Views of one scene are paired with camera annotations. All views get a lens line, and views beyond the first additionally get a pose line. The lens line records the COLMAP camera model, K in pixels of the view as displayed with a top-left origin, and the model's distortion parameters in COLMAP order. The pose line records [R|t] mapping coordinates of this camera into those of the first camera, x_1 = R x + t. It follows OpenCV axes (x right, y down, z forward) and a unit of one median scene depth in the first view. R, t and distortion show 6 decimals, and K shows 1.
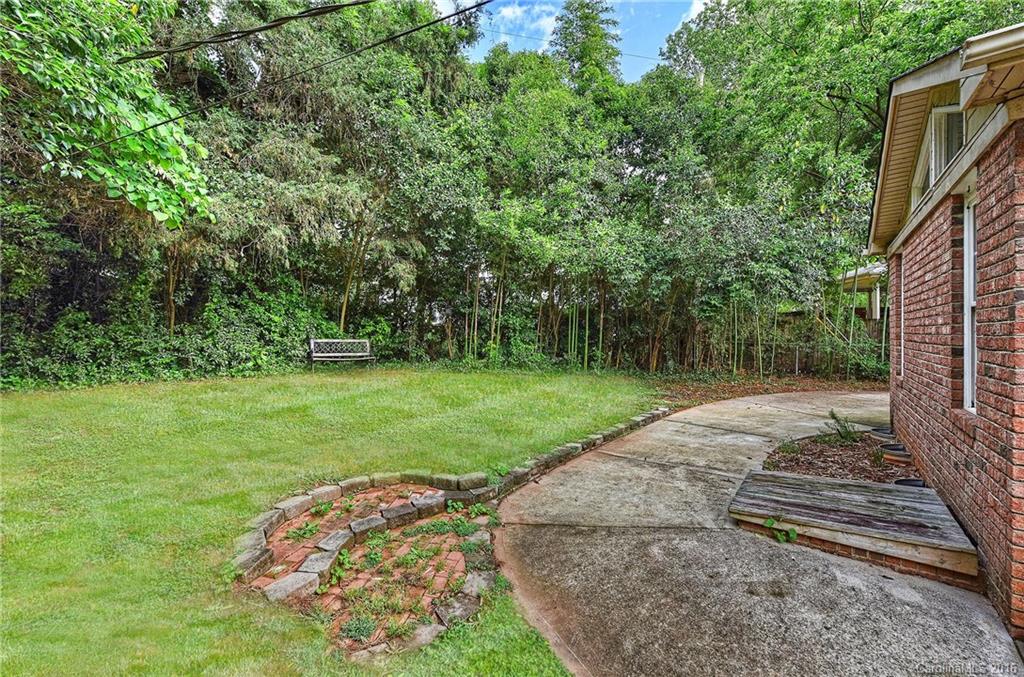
lens RADIAL K [[425.7, 0, 521.6], [0, 425.7, 338.8], [0, 0, 1]] dist [0.004173, -0.000535]
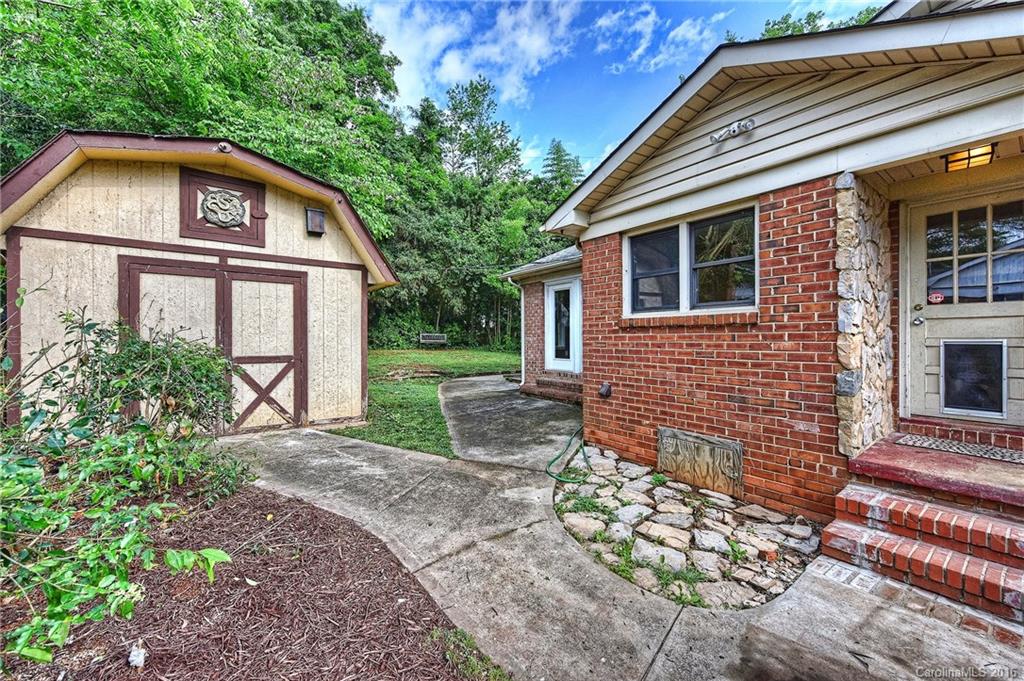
lens RADIAL K [[395.6, 0, 509.1], [0, 395.6, 340.0], [0, 0, 1]] dist [-0.000076, 0.000003]
pose [[0.953226, 0.009390, -0.302112, 0.592876], [-0.010120, 0.999948, -0.000852, 0.032713], [0.302088, 0.003869, 0.953272, -0.851731]]
